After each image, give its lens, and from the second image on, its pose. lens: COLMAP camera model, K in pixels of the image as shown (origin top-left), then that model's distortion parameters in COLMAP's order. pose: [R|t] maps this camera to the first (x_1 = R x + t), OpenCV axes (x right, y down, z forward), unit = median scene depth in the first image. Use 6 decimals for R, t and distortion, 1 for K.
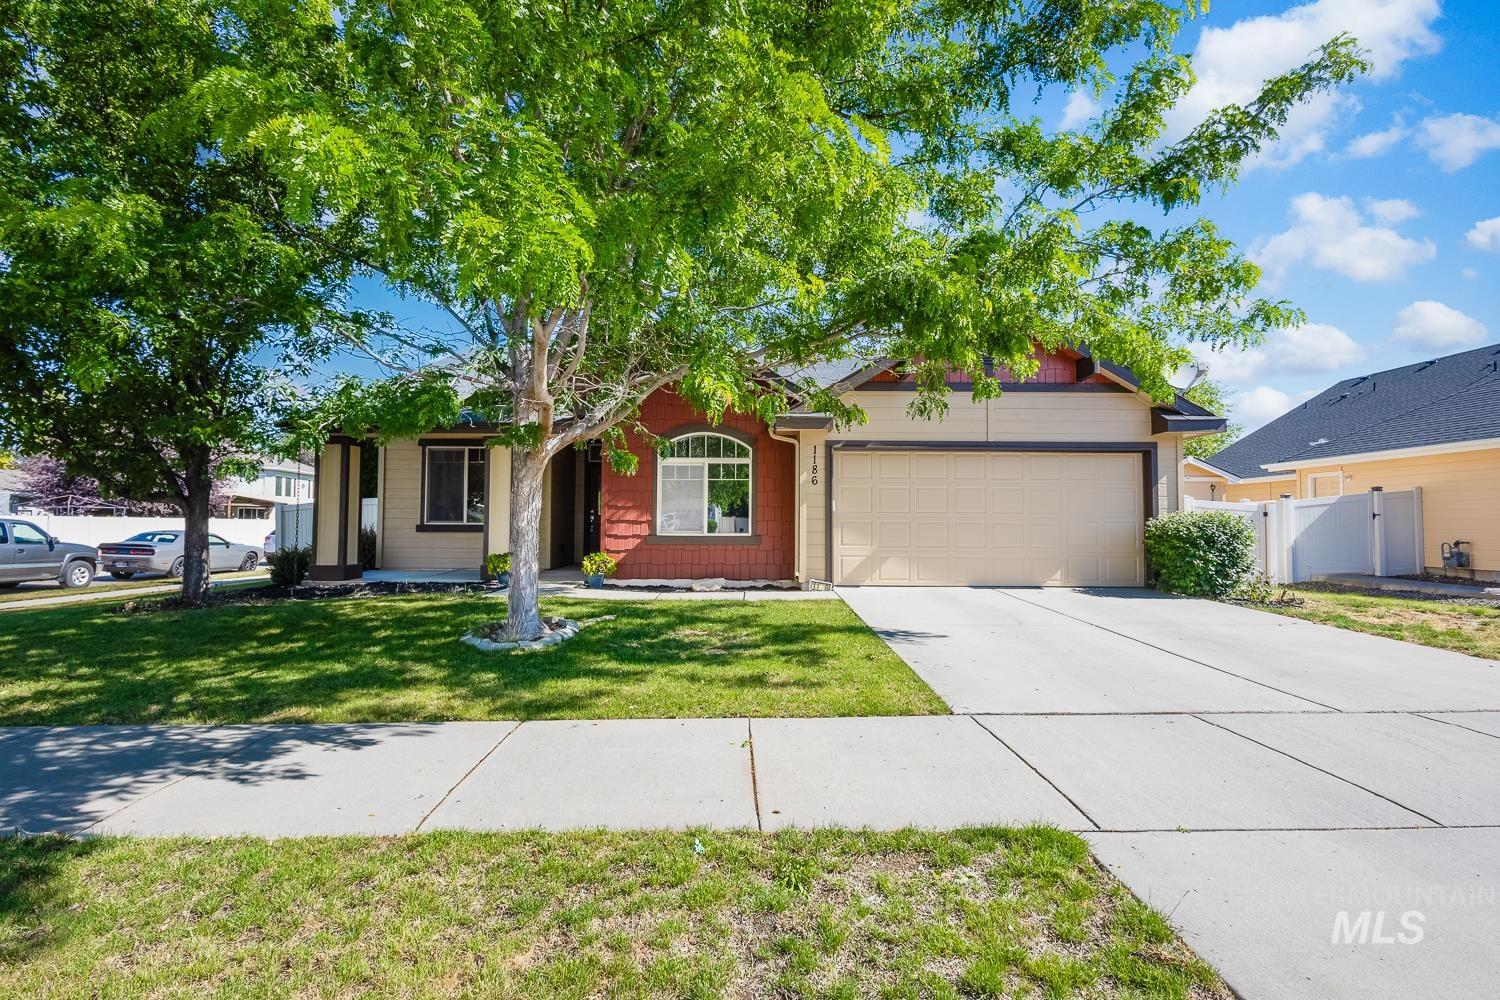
lens RADIAL K [[690.3, 0, 750.0], [0, 690.3, 500.0], [0, 0, 1]] dist [0.006322, -0.001472]
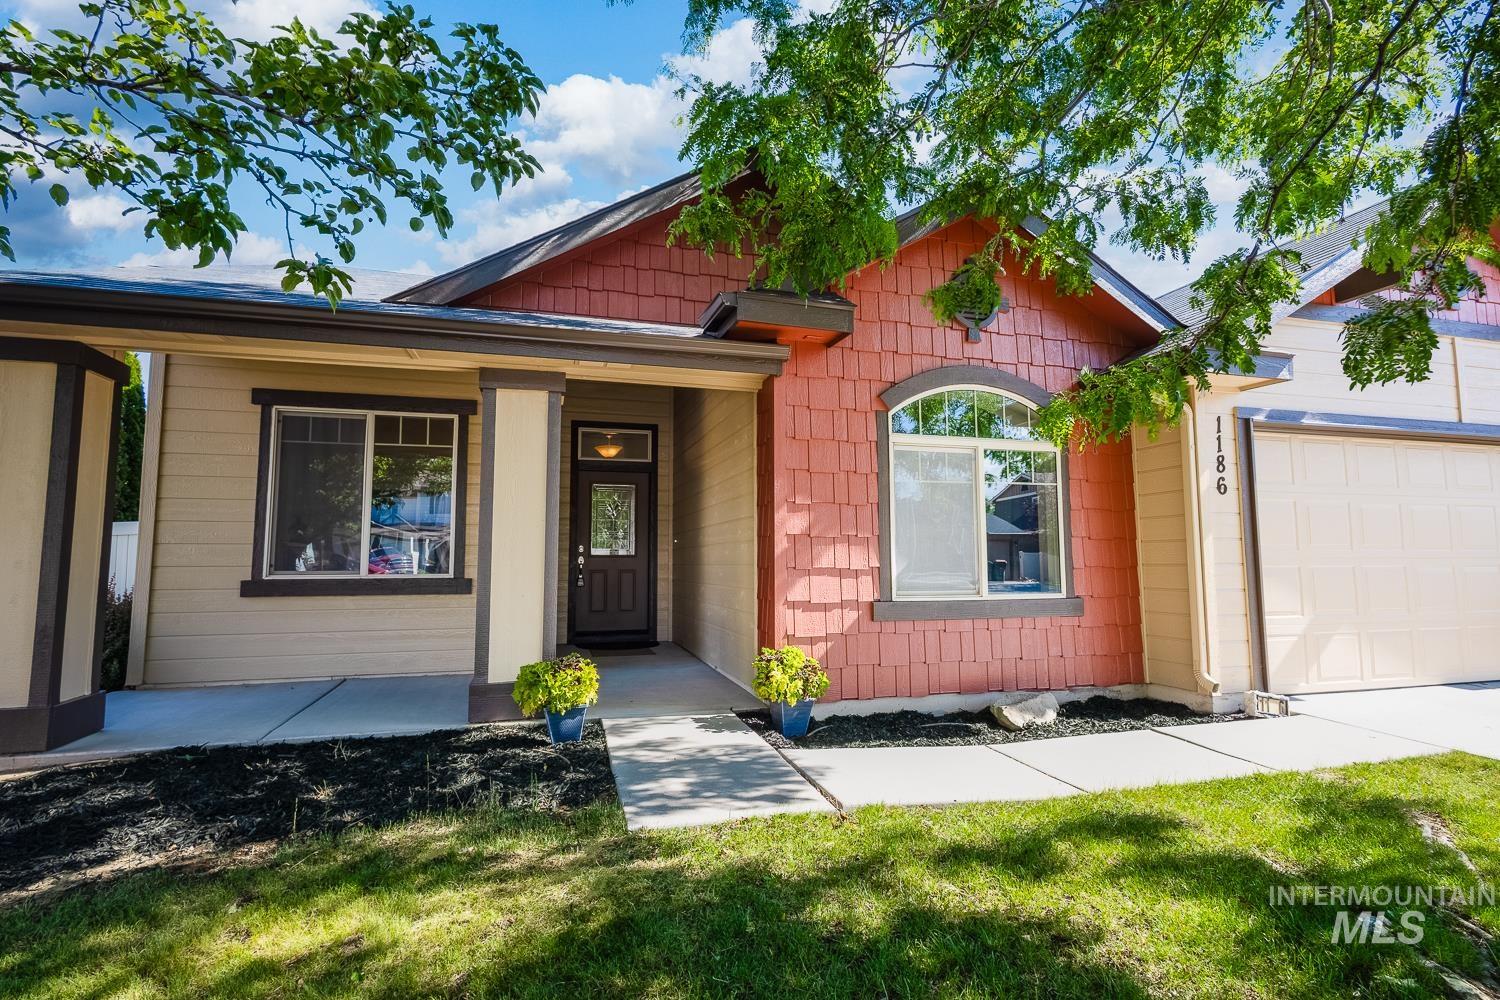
lens RADIAL K [[704.2, 0, 732.9], [0, 704.2, 506.8], [0, 0, 1]] dist [0.007175, 0.000013]
pose [[0.963568, 0.011849, 0.267200, -0.377701], [-0.001409, 0.999229, -0.039231, 0.007261], [-0.267459, 0.037426, 0.962842, 0.600108]]
